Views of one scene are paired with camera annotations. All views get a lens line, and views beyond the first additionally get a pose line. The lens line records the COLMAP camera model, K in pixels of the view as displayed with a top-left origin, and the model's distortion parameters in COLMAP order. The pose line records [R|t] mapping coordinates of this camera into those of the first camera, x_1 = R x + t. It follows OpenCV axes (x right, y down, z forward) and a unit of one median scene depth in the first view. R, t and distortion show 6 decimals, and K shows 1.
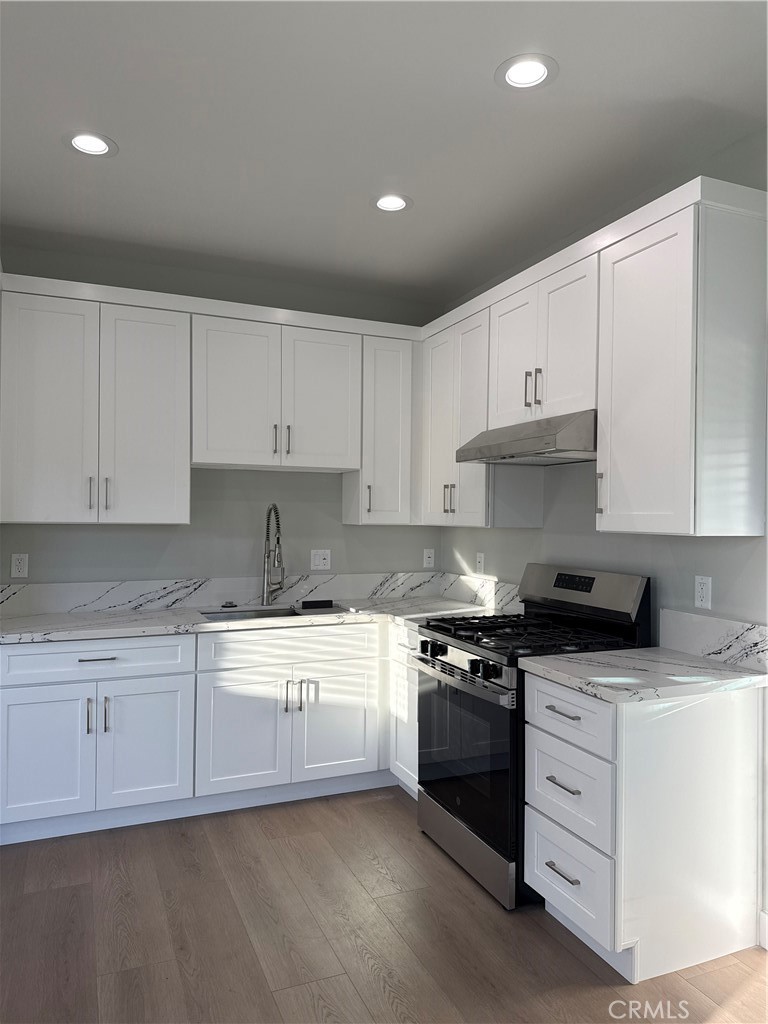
lens RADIAL K [[719.5, 0, 382.9], [0, 719.5, 517.7], [0, 0, 1]] dist [0.084783, -0.099106]
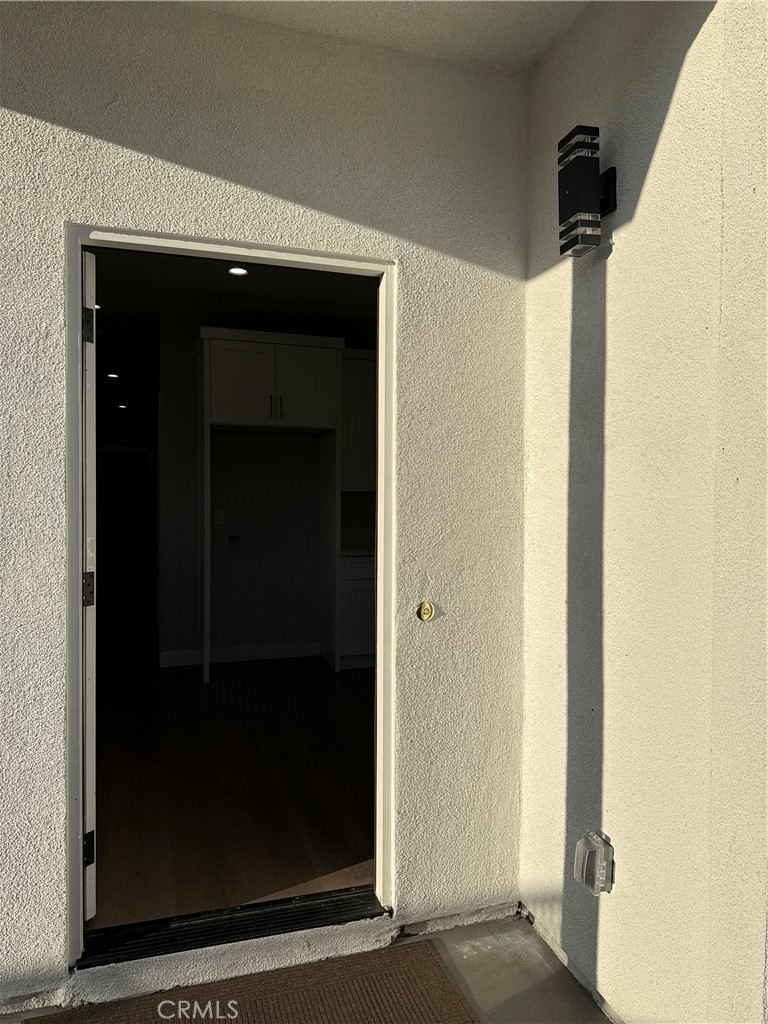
lens RADIAL K [[719.5, 0, 384.3], [0, 719.5, 509.1], [0, 0, 1]] dist [0.084783, -0.099106]
pose [[0.996556, -0.006005, -0.082702, -0.247700], [0.007419, 0.999831, 0.016798, 0.021709], [0.082588, -0.017354, 0.996433, -0.686734]]
